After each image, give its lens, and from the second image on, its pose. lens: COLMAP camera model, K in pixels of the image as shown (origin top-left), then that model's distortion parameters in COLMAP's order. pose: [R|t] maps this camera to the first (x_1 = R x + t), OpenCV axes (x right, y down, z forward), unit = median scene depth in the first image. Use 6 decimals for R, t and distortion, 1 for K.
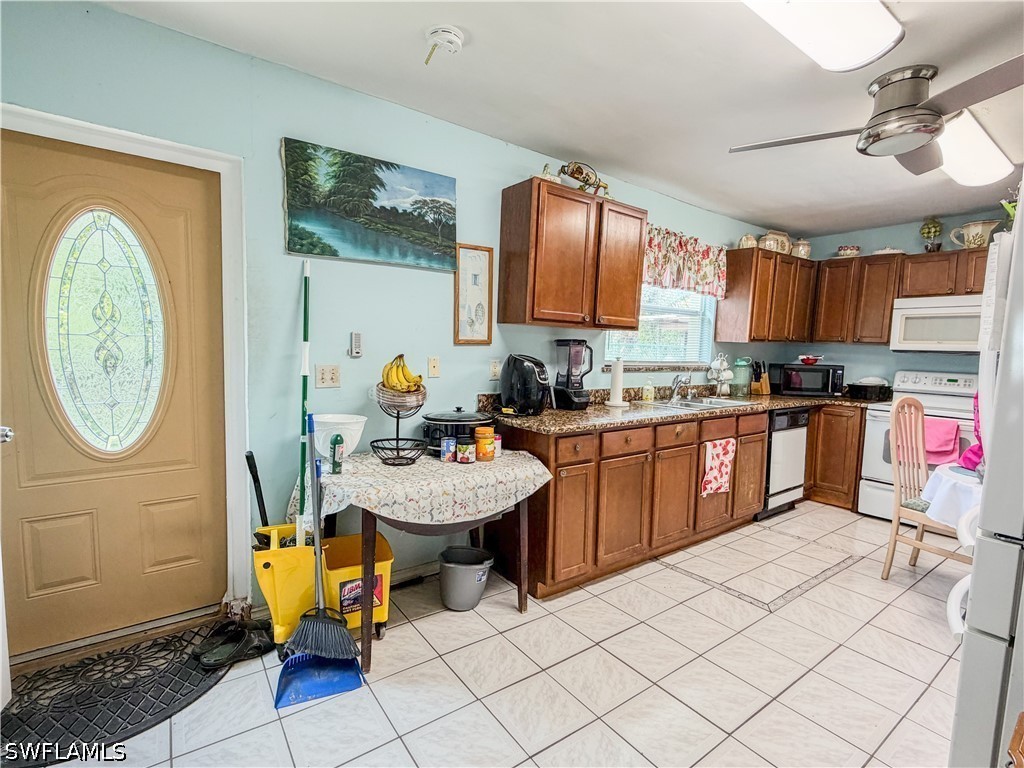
lens RADIAL K [[486.7, 0, 512.0], [0, 486.7, 384.0], [0, 0, 1]] dist [0.000496, 0.000105]
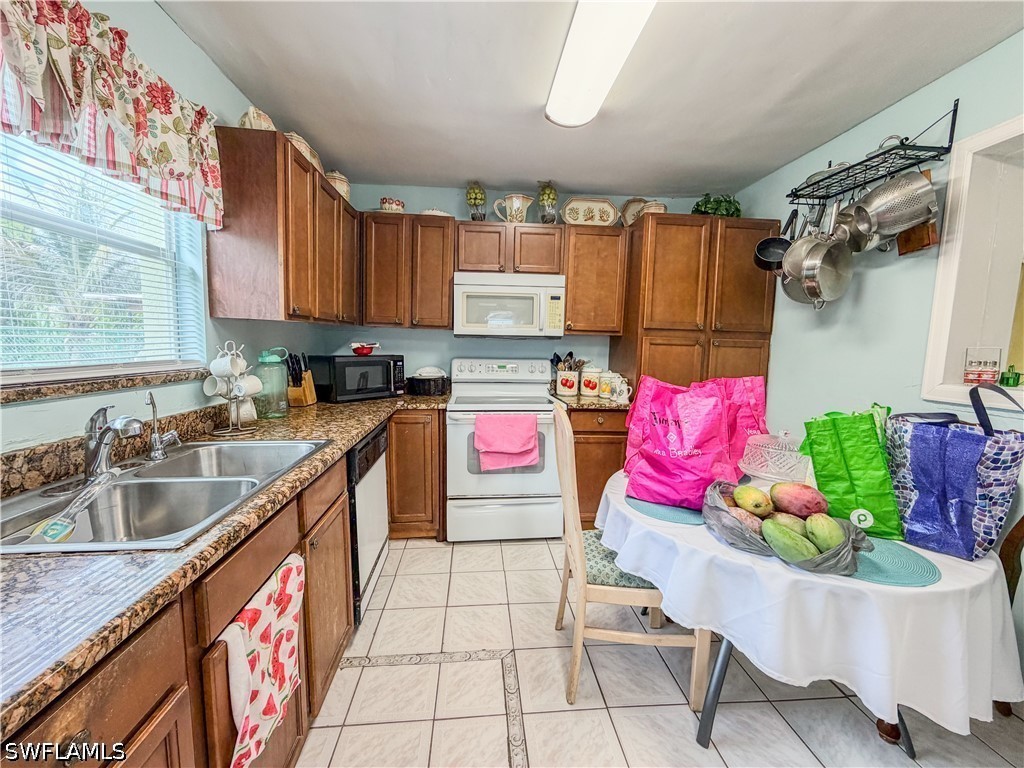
lens RADIAL K [[408.8, 0, 508.4], [0, 408.8, 386.3], [0, 0, 1]] dist [-0.000488, -0.000203]
pose [[0.524921, -0.107135, 0.844381, 0.235904], [0.068490, 0.994146, 0.083559, -0.035215], [-0.848391, 0.013970, 0.529186, 0.572262]]
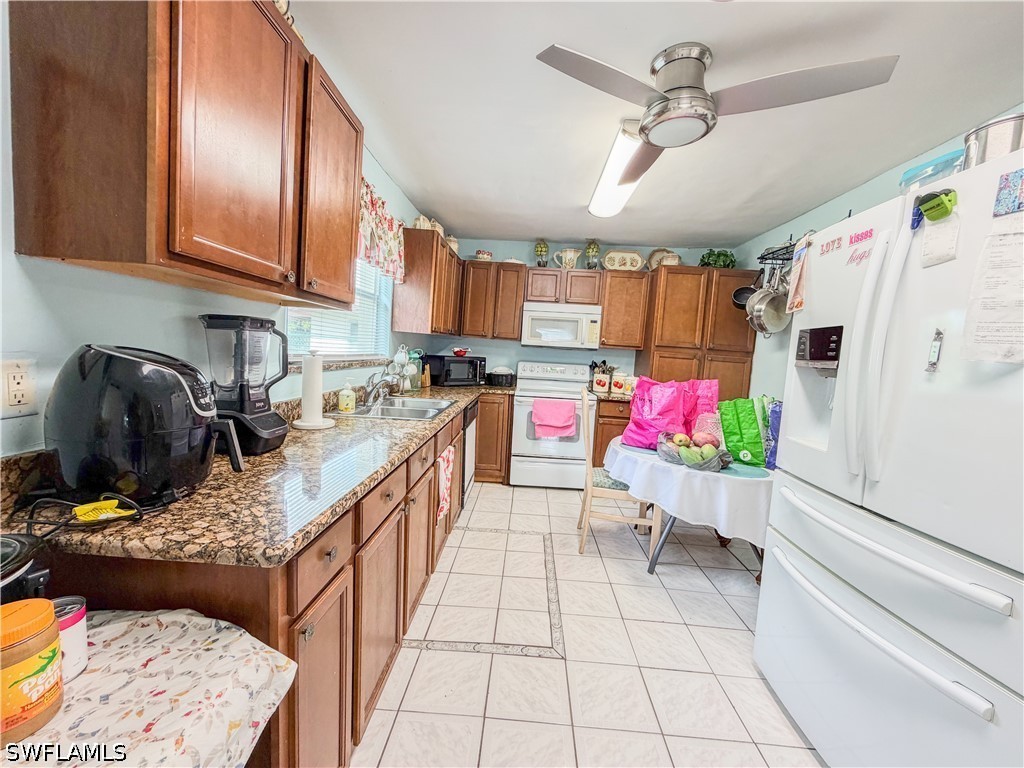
lens RADIAL K [[408.8, 0, 508.4], [0, 408.8, 386.3], [0, 0, 1]] dist [-0.000488, -0.000203]
pose [[0.634433, -0.061022, 0.770566, -0.027874], [0.024734, 0.997971, 0.058666, -0.028175], [-0.772582, -0.018160, 0.634655, 0.395170]]
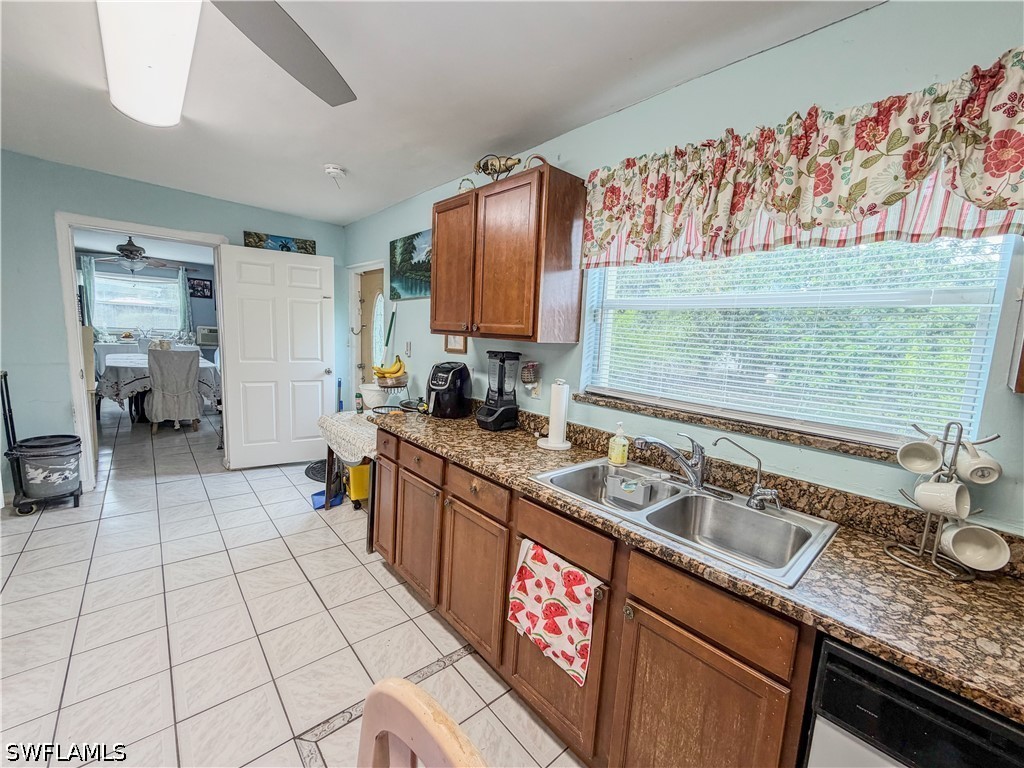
lens RADIAL K [[413.4, 0, 512.0], [0, 413.4, 384.0], [0, 0, 1]] dist [0.002035, 0.000087]
pose [[0.093623, 0.091863, -0.991361, 0.683127], [-0.134499, 0.987773, 0.078828, -0.072923], [0.986481, 0.125956, 0.104833, 0.732420]]
